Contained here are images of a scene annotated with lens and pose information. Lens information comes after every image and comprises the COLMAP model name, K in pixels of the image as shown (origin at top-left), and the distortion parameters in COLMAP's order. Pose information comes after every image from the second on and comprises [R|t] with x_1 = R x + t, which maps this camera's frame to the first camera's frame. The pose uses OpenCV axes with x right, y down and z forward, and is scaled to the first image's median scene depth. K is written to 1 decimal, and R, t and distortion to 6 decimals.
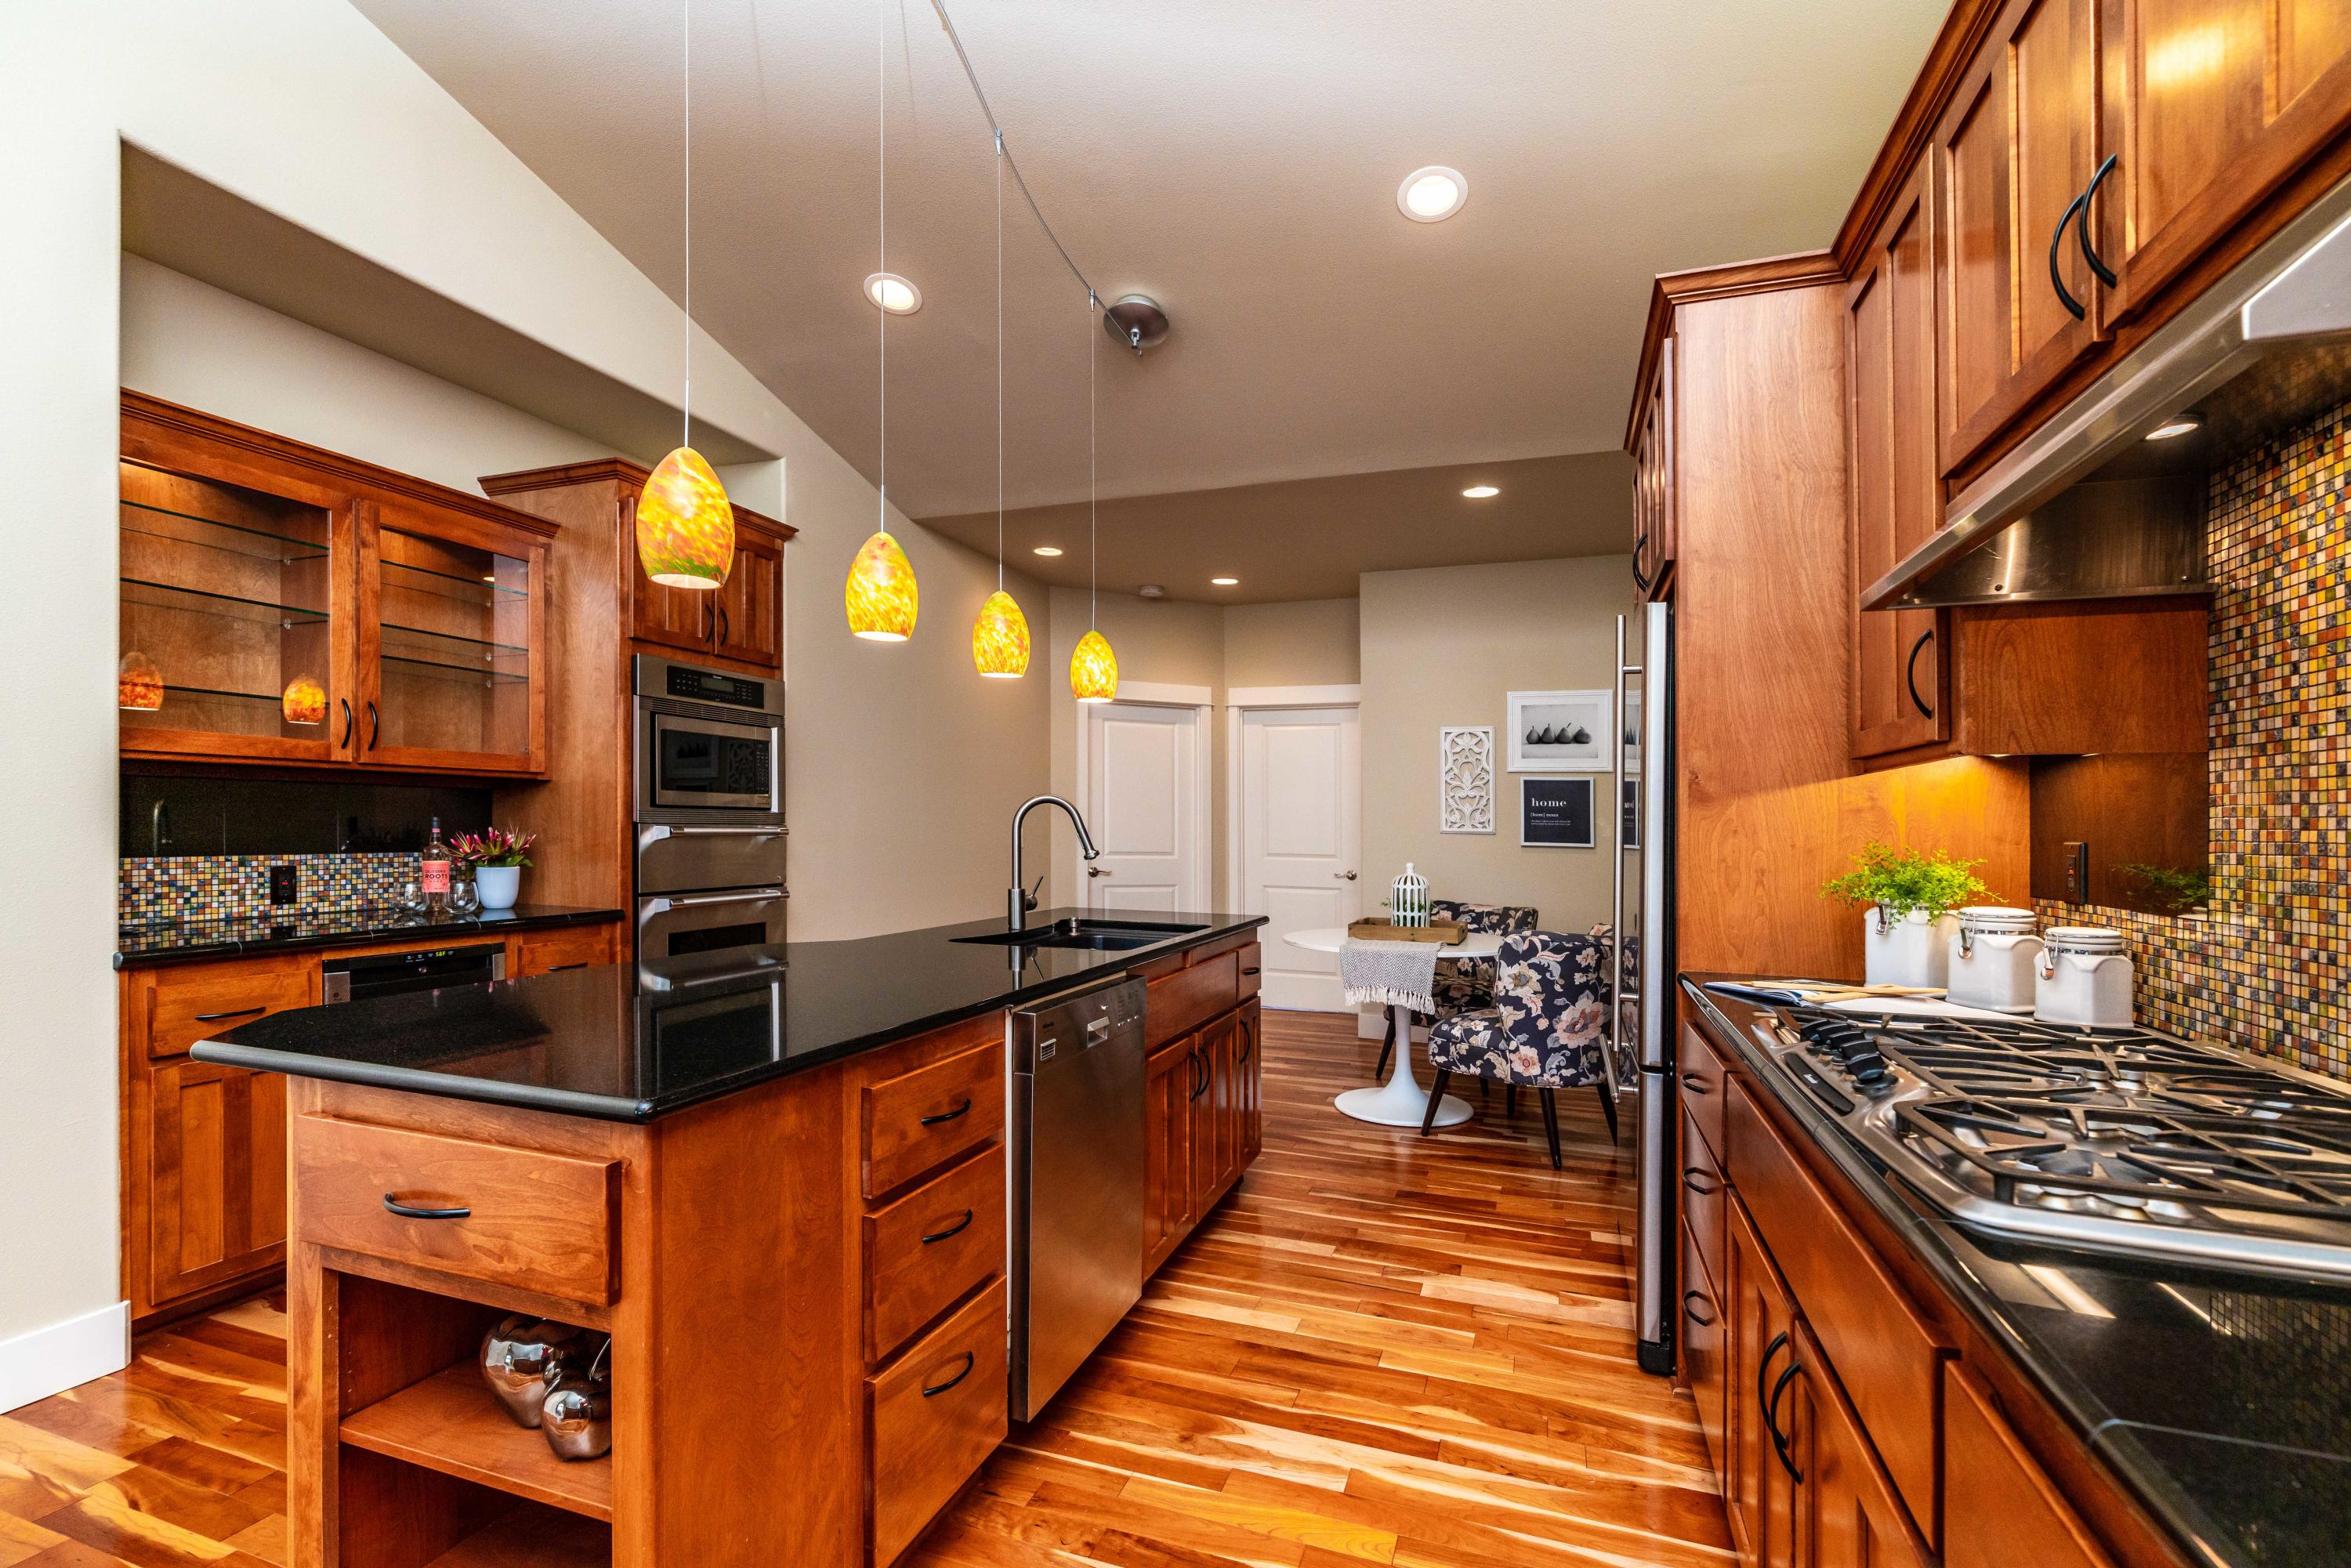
lens RADIAL K [[1073.6, 0, 1132.8], [0, 1073.6, 823.3], [0, 0, 1]] dist [-0.006740, 0.004541]
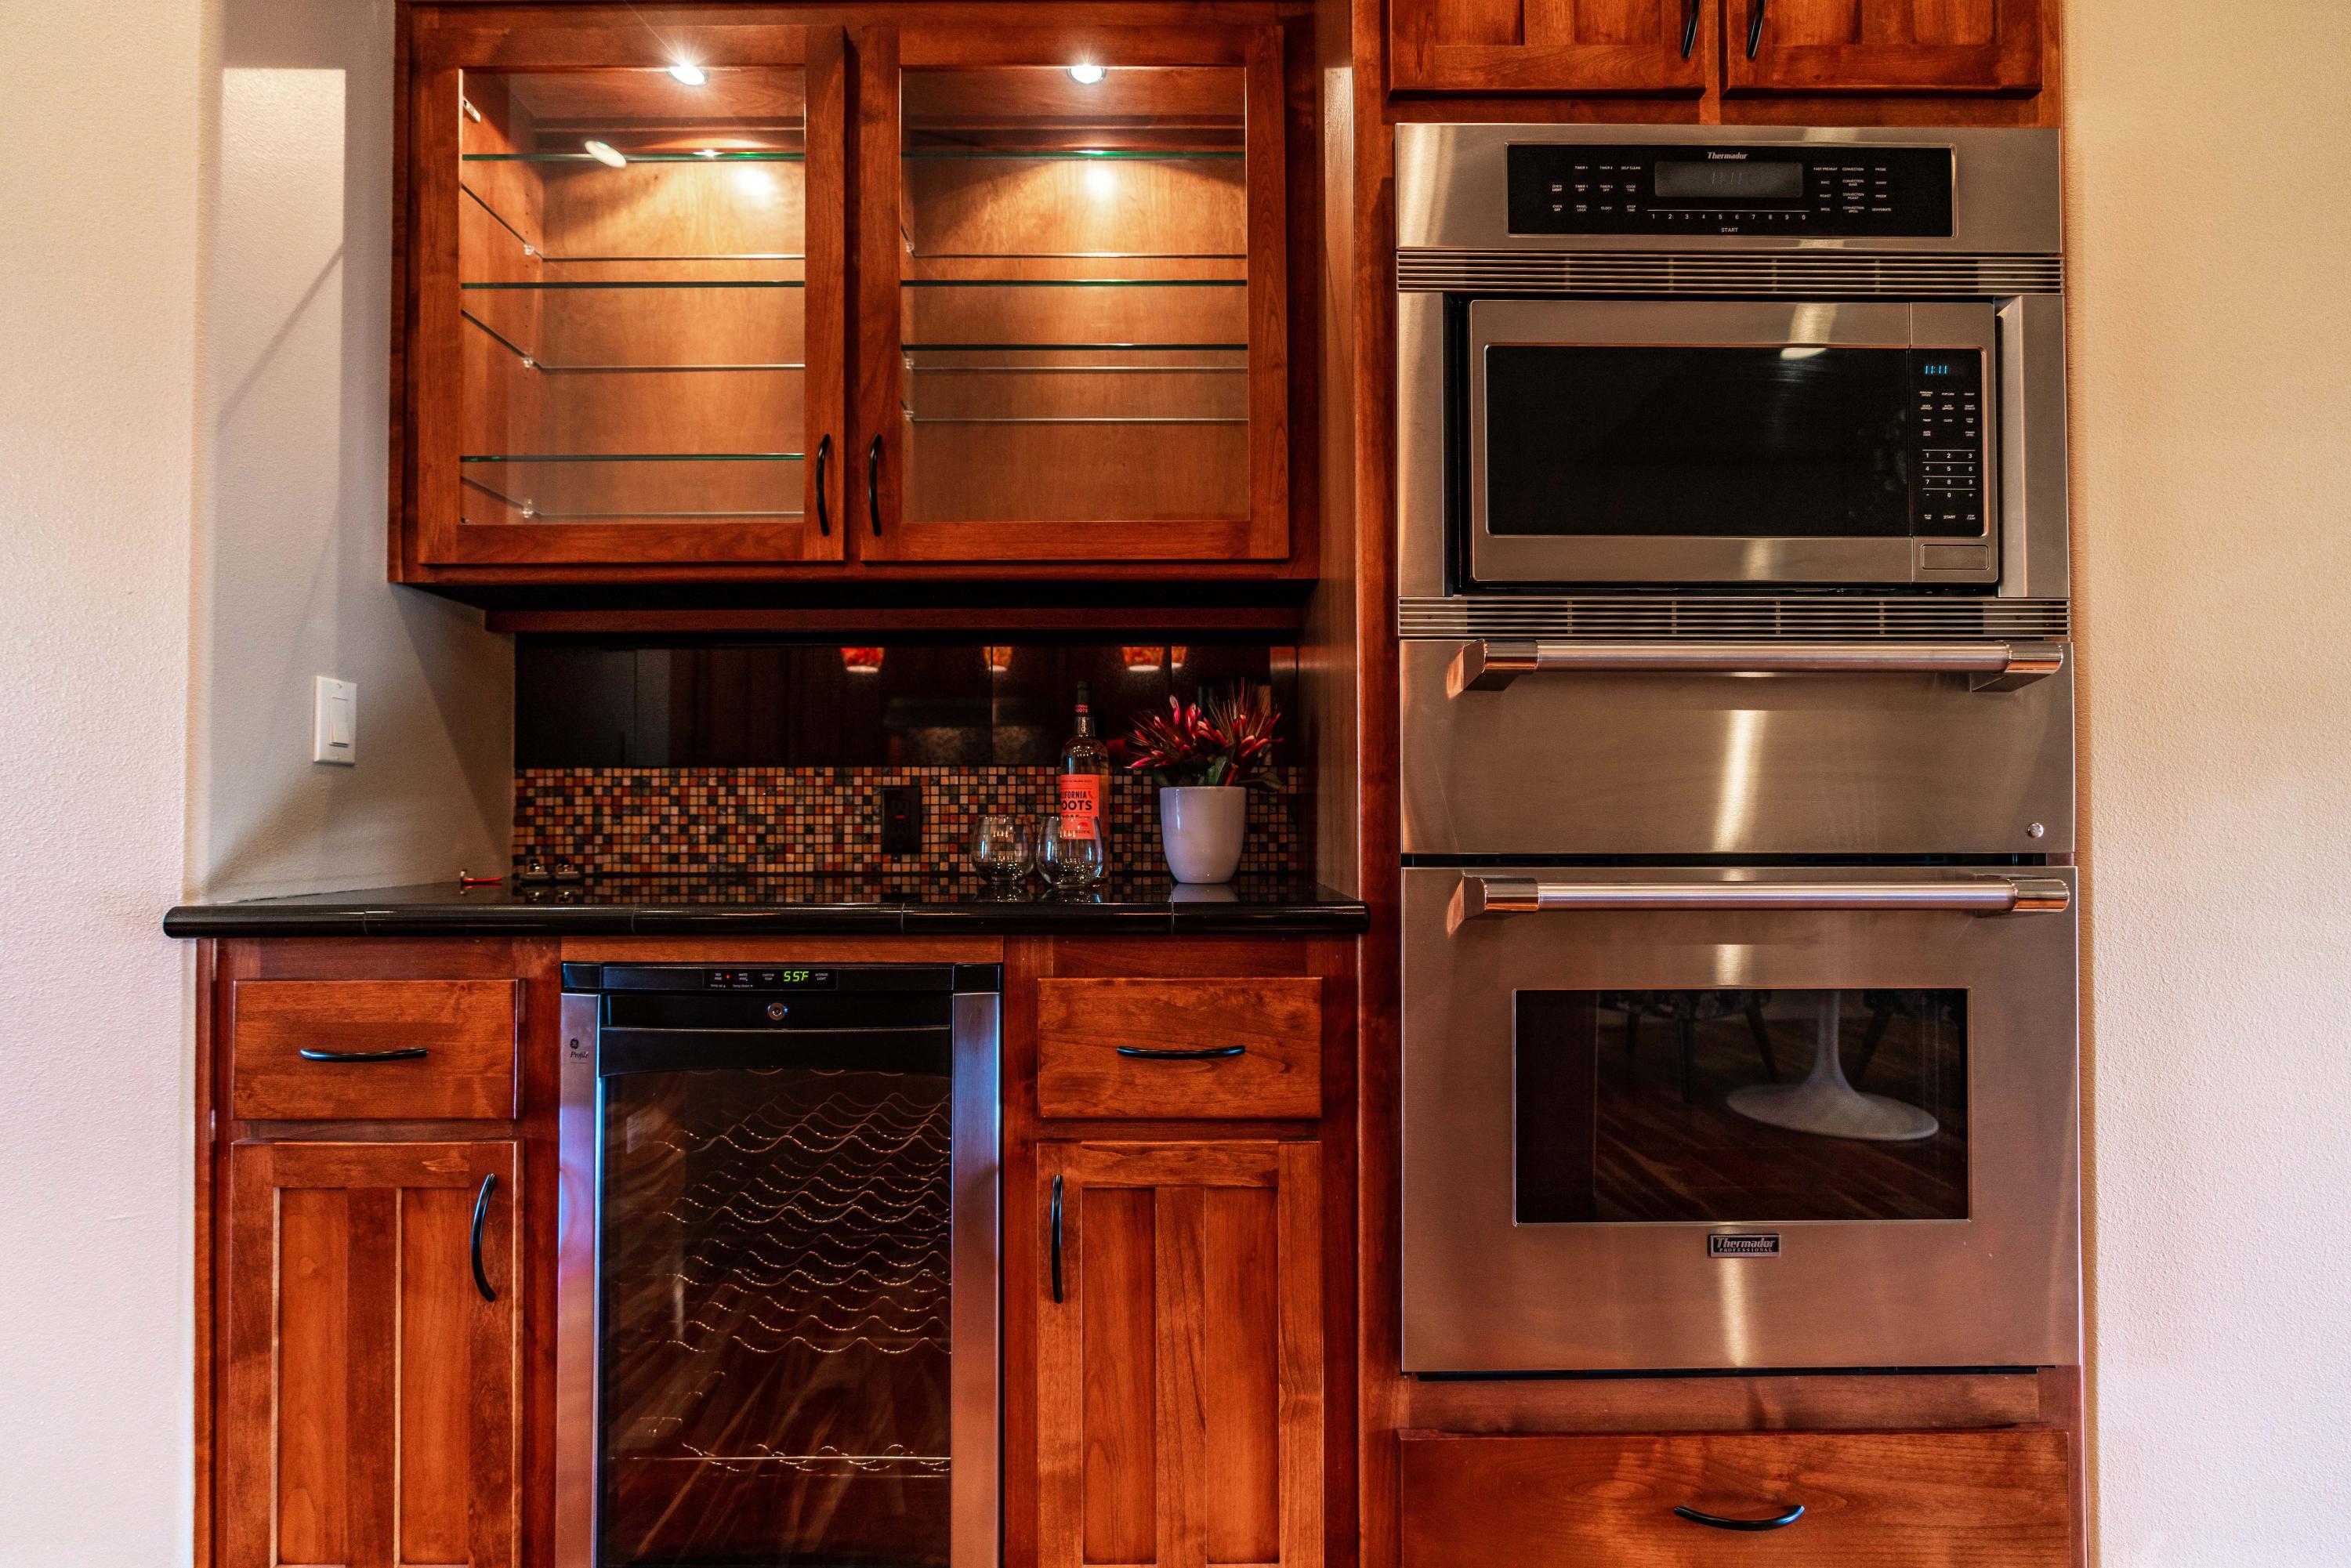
lens RADIAL K [[1073.6, 0, 1178.3], [0, 1073.6, 803.8], [0, 0, 1]] dist [-0.006740, 0.004541]
pose [[0.369071, -0.030692, -0.928894, -0.207667], [0.009312, 0.999527, -0.029326, 0.066264], [0.929354, 0.002174, 0.369182, 0.913934]]
